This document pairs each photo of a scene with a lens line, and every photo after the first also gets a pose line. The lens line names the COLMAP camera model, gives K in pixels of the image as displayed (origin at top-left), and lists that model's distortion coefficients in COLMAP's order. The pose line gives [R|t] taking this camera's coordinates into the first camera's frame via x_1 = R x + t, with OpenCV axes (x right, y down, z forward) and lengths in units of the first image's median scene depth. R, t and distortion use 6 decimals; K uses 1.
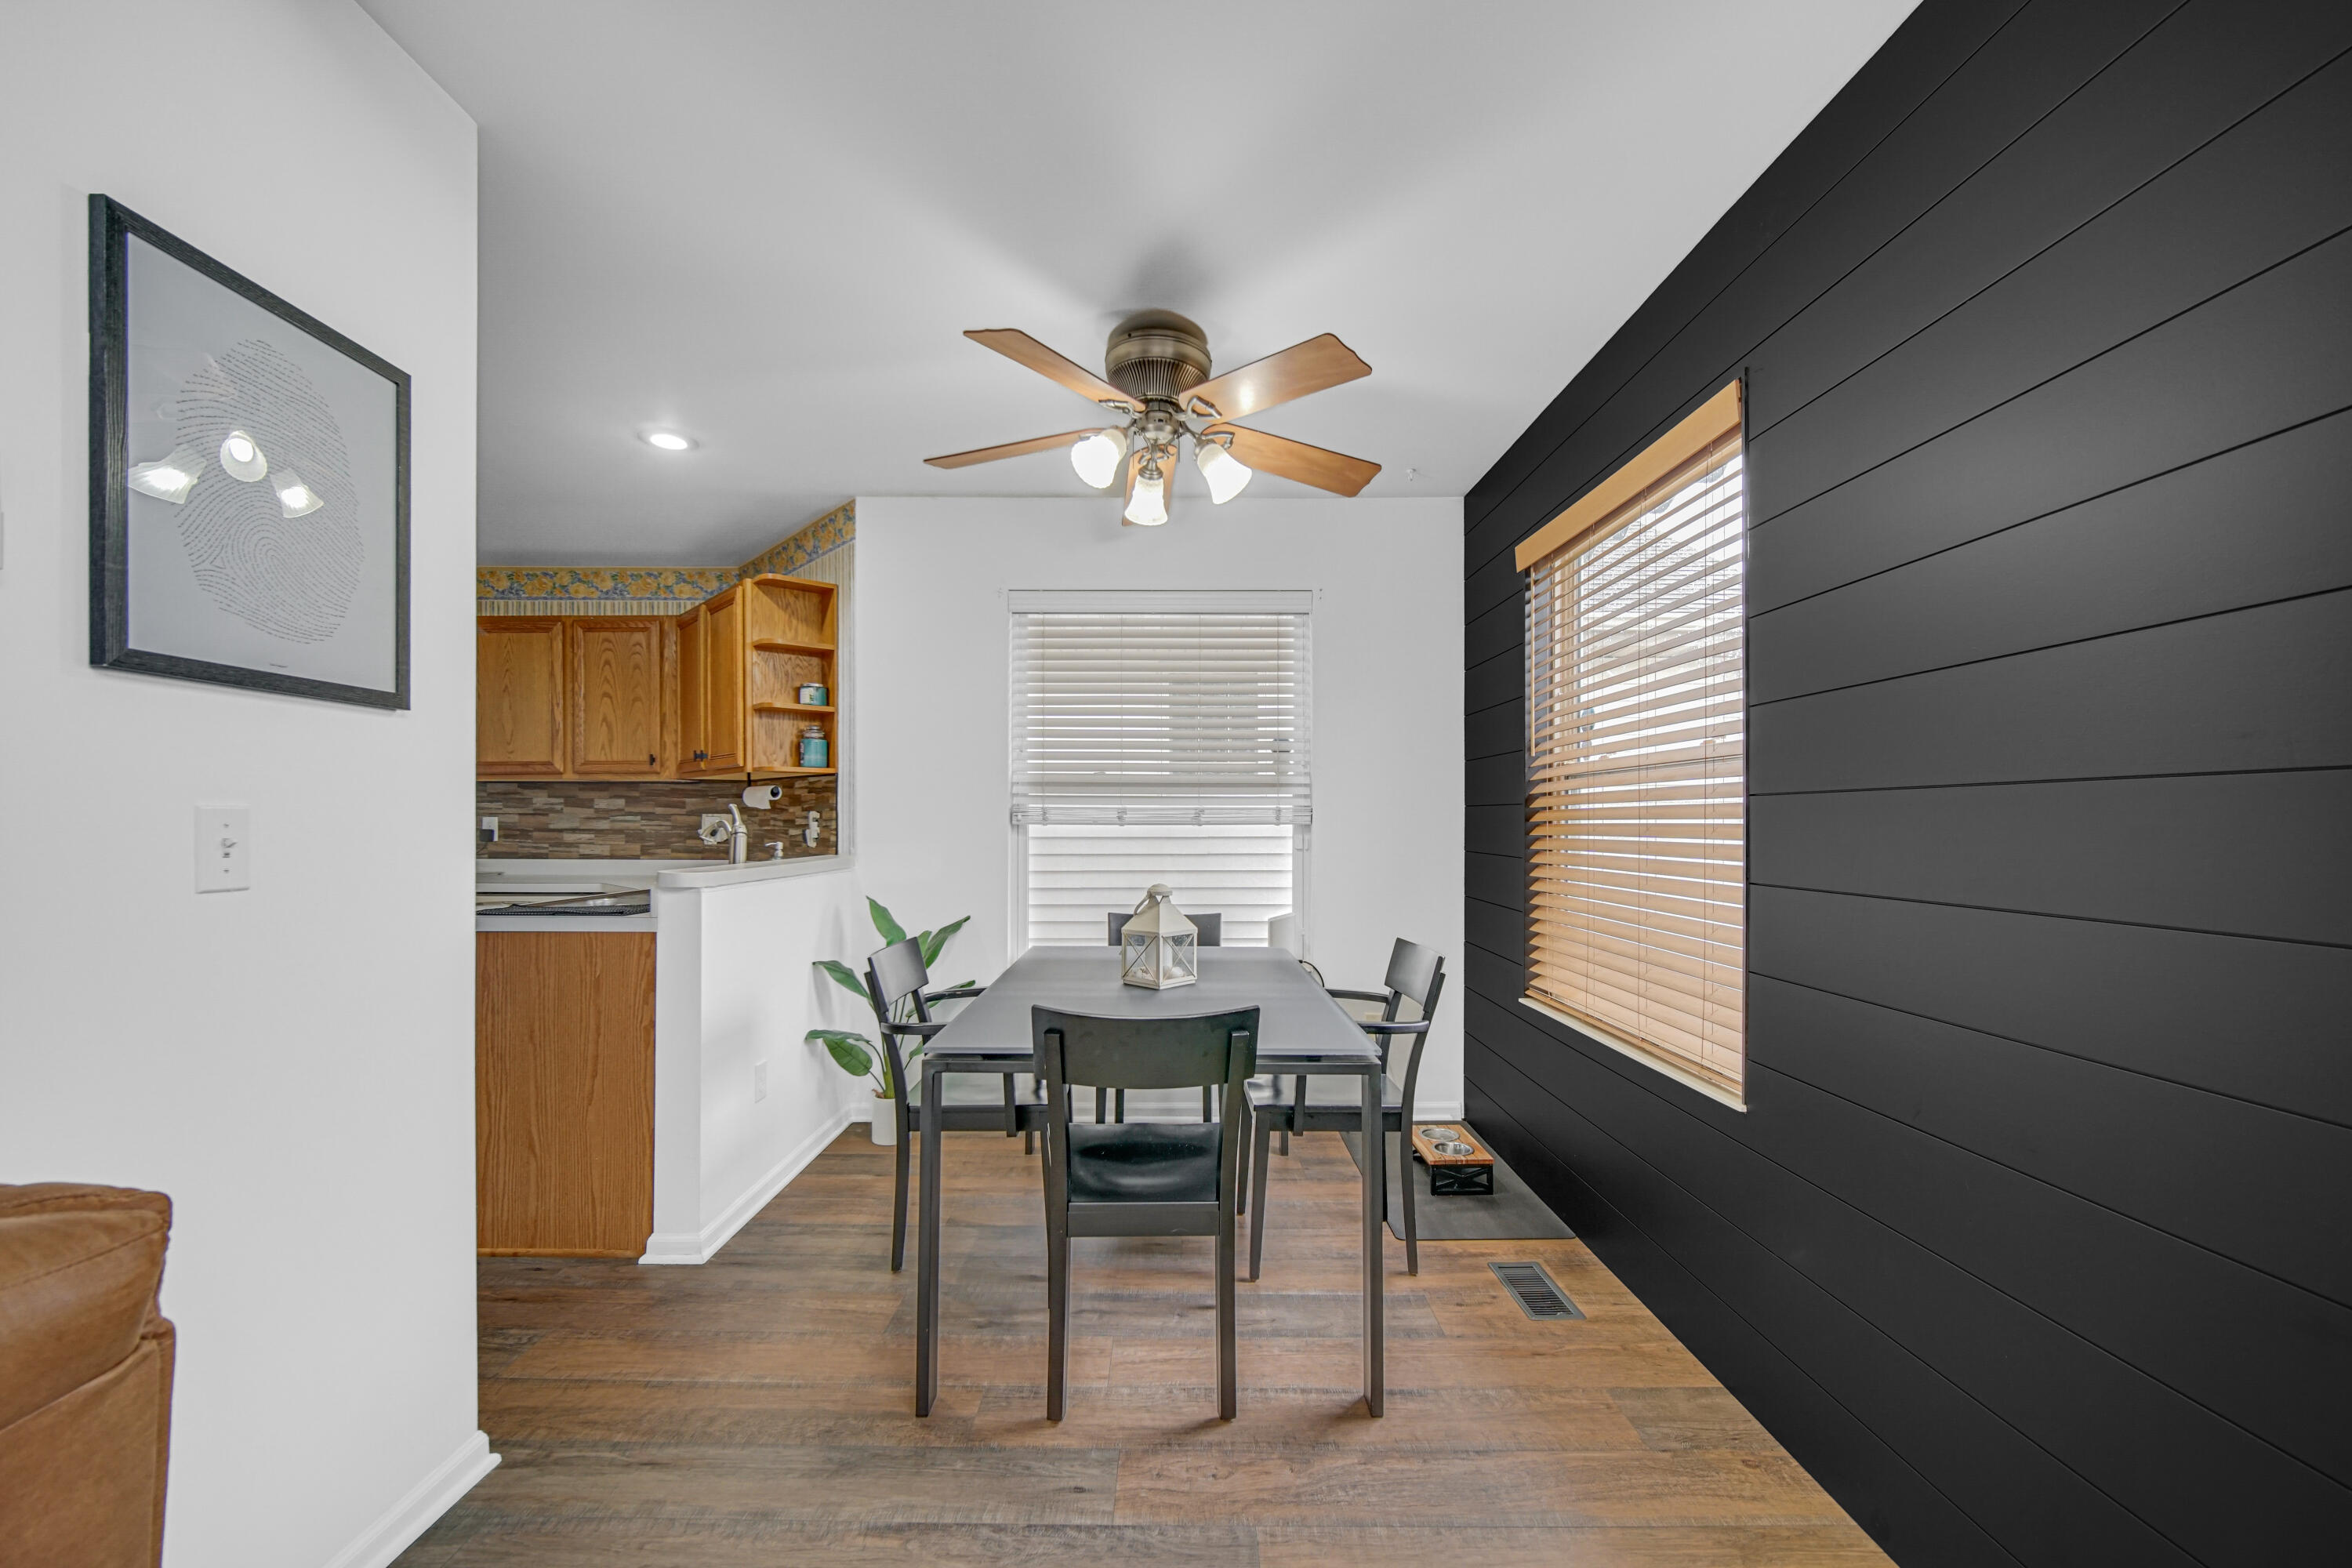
lens RADIAL K [[942.6, 0, 1173.0], [0, 942.6, 821.4], [0, 0, 1]] dist [-0.000626, -0.000133]
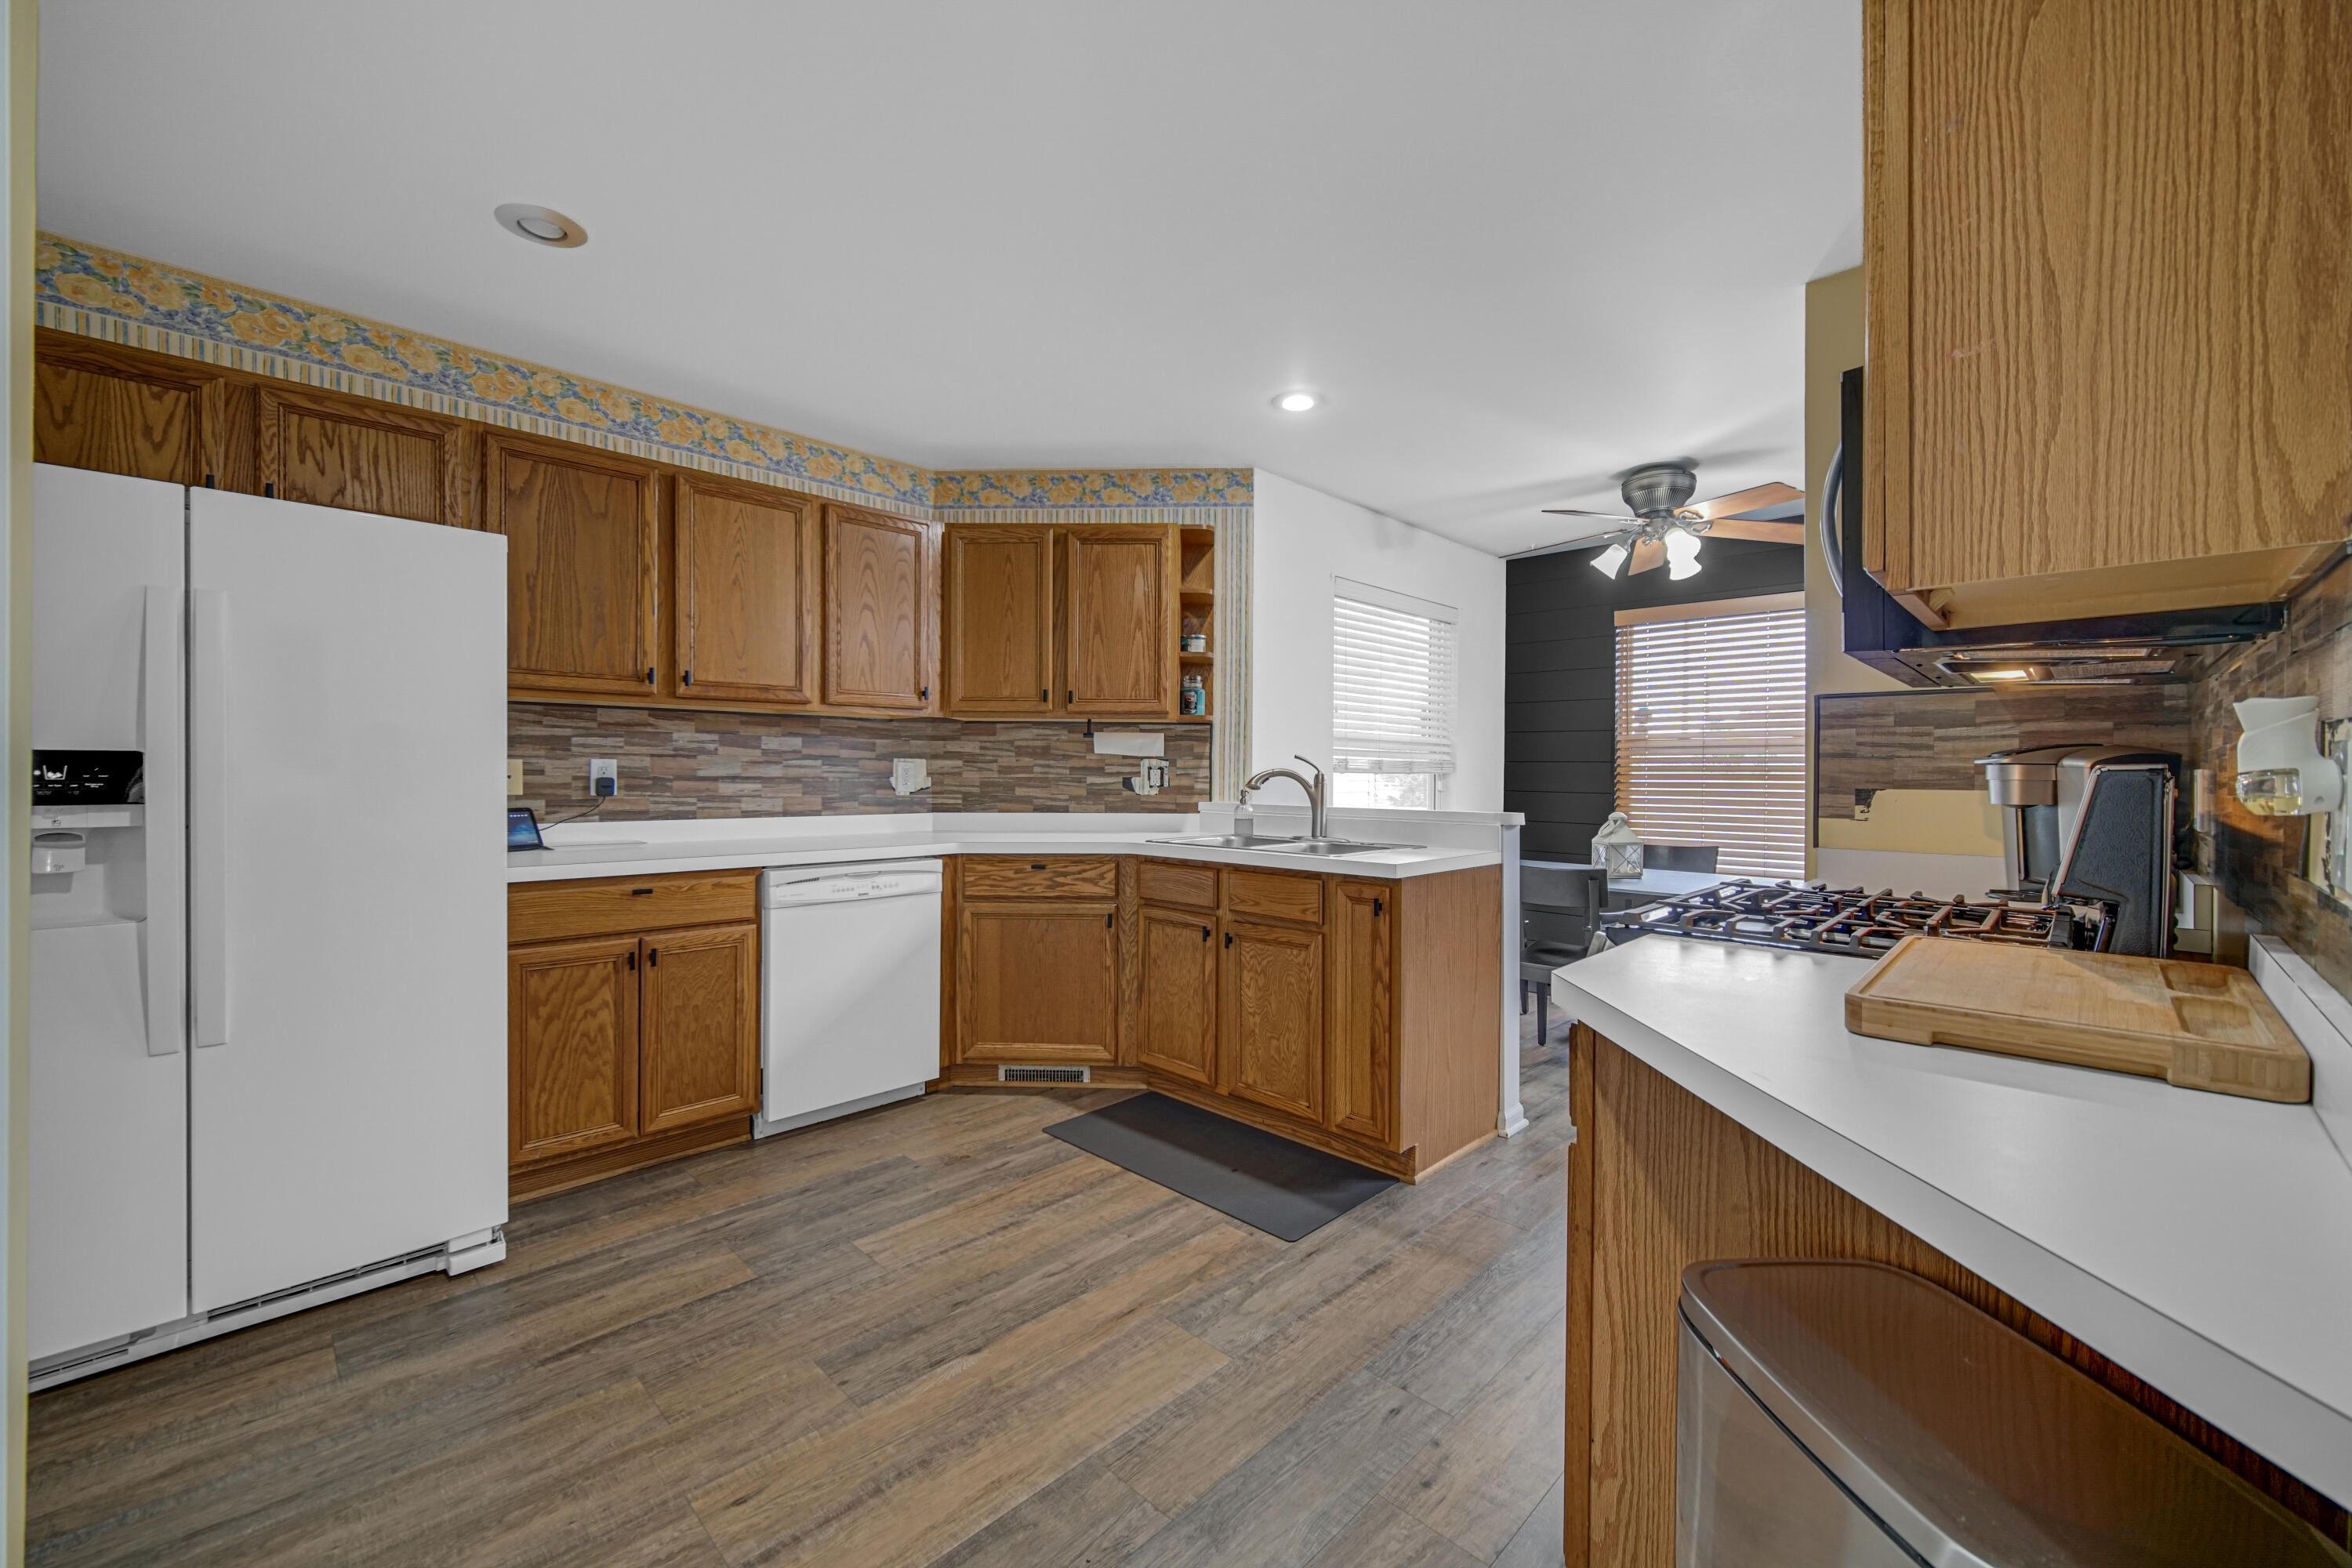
lens RADIAL K [[929.2, 0, 1172.7], [0, 929.2, 777.3], [0, 0, 1]] dist [-0.000876, -0.000234]
pose [[0.701971, -0.001961, 0.712203, -1.061124], [-0.006864, 0.999931, 0.009519, -0.000895], [-0.712173, -0.011570, 0.701909, 0.293550]]
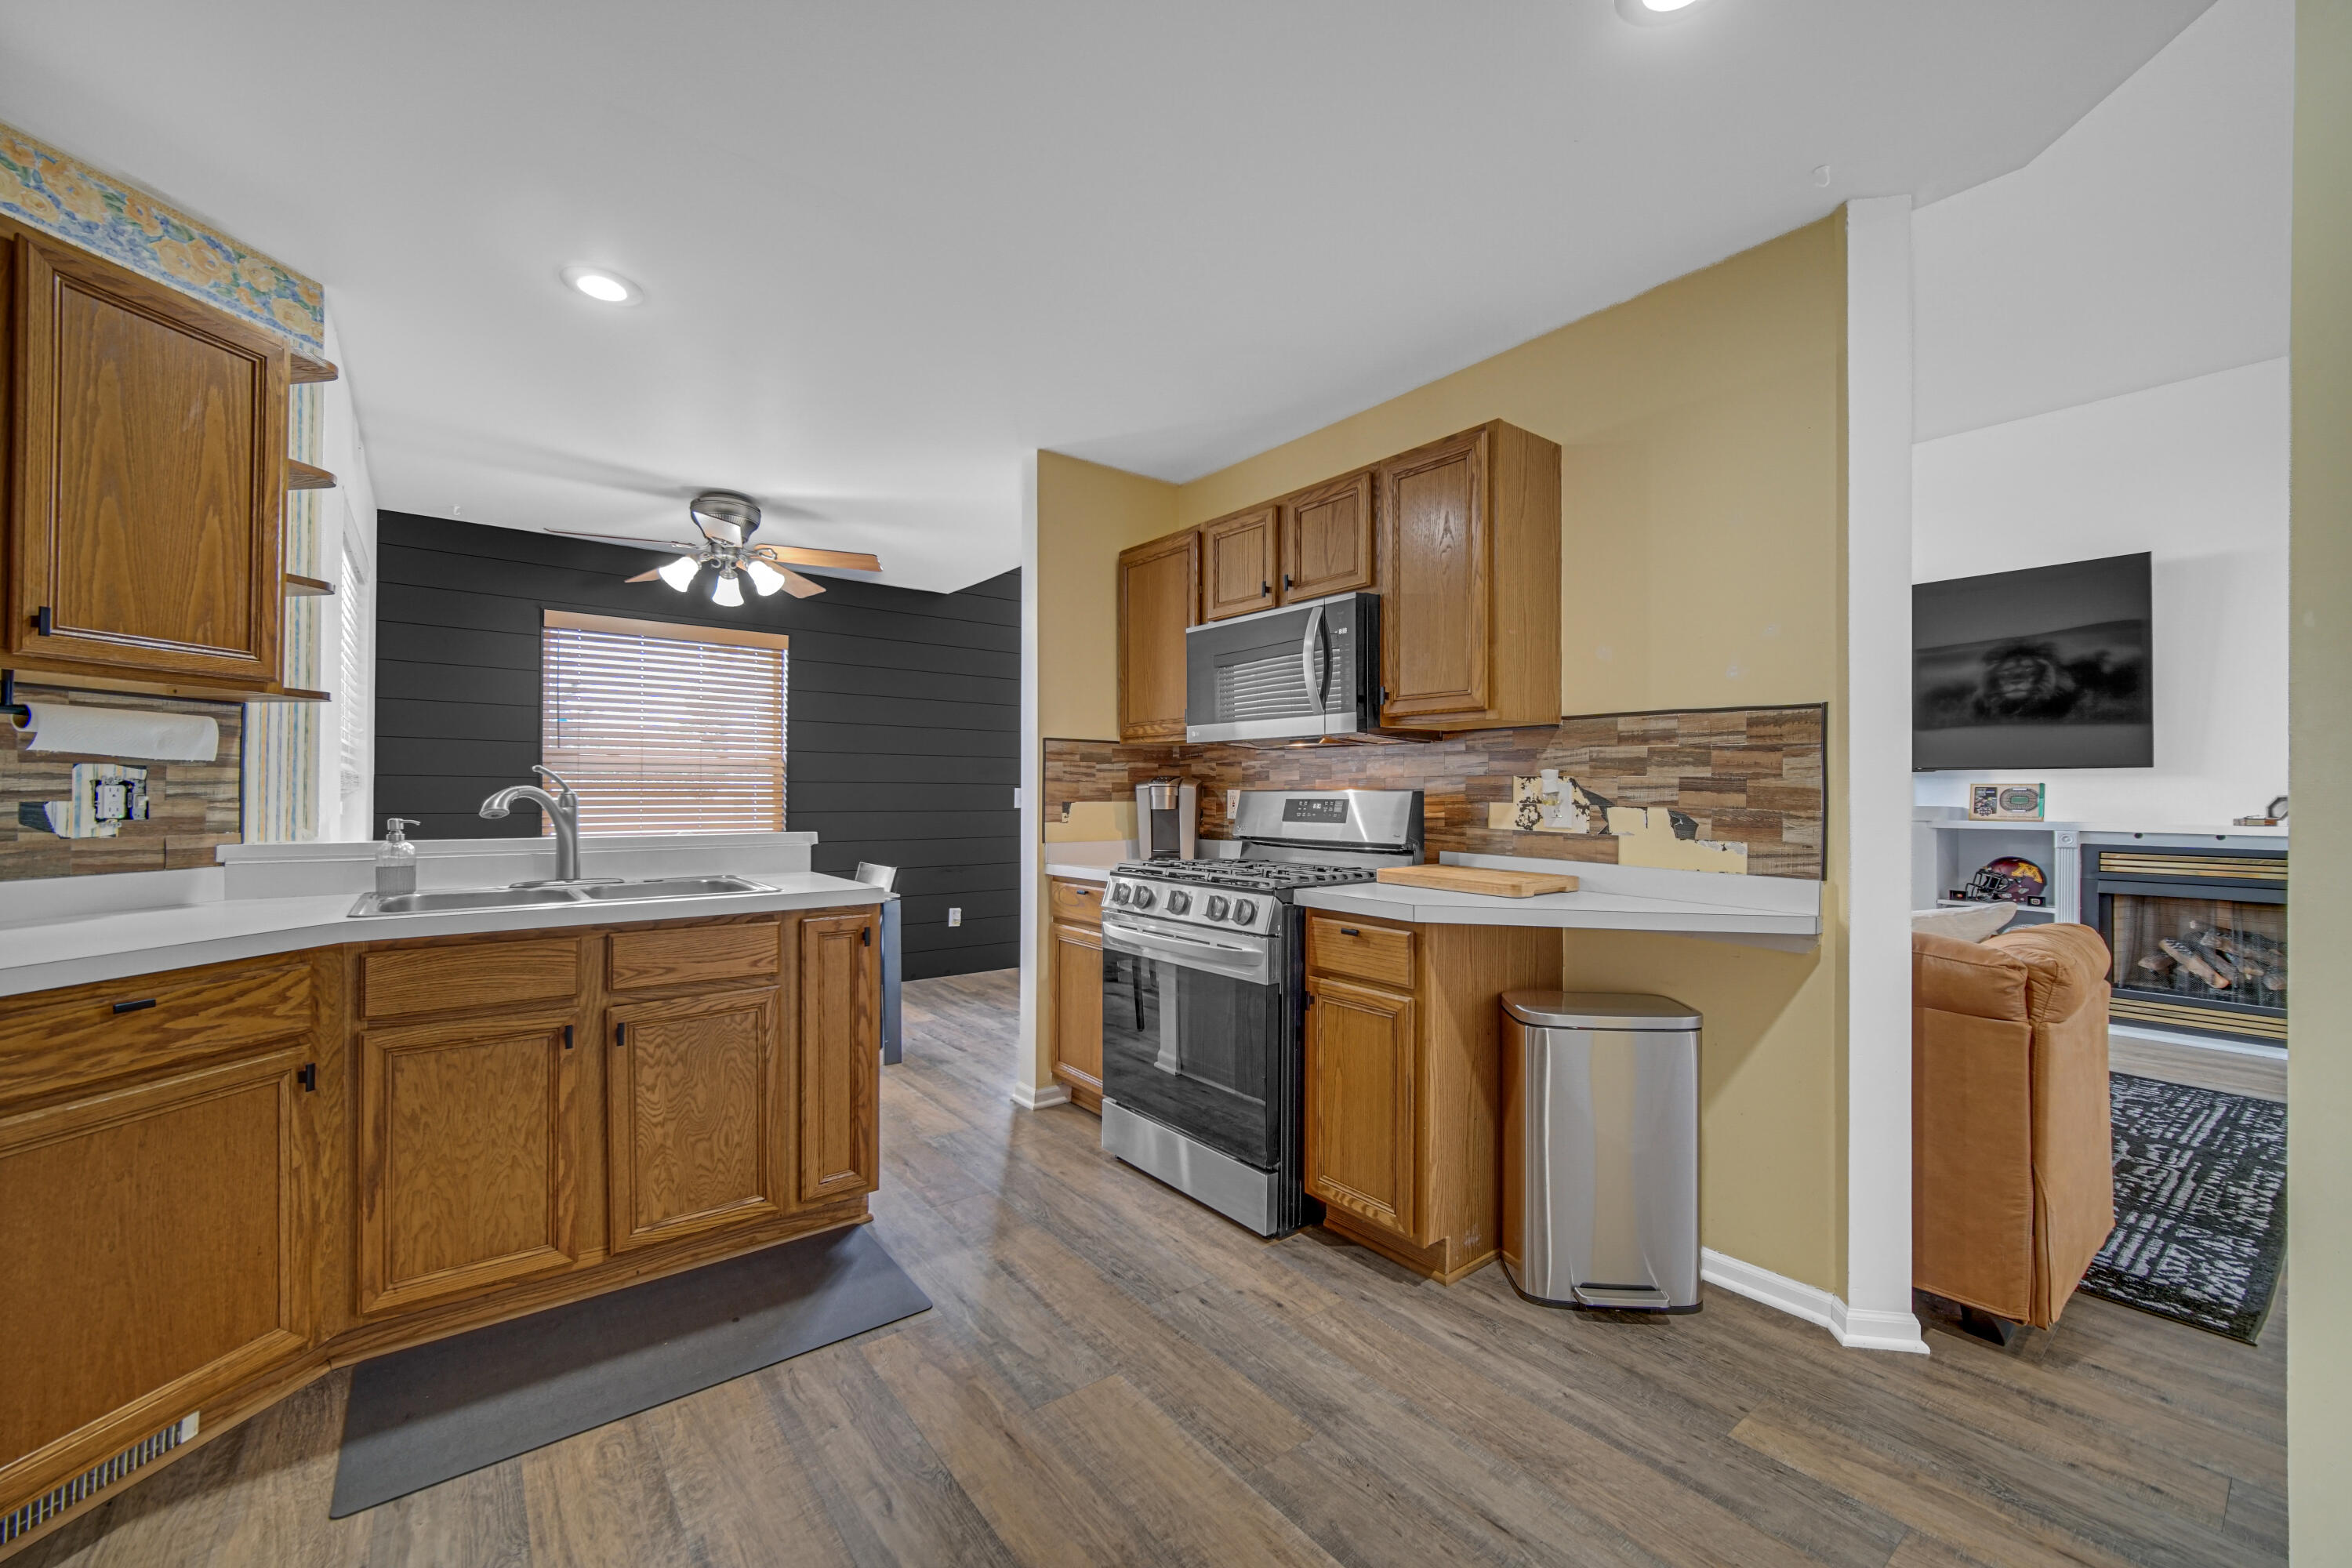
lens RADIAL K [[927.1, 0, 1171.2], [0, 927.1, 787.4], [0, 0, 1]] dist [-0.001153, -0.000076]
pose [[-0.616910, 0.001887, 0.787031, -1.096125], [-0.006701, 0.999948, -0.007650, 0.001295], [-0.787005, -0.009993, -0.616866, 0.855742]]
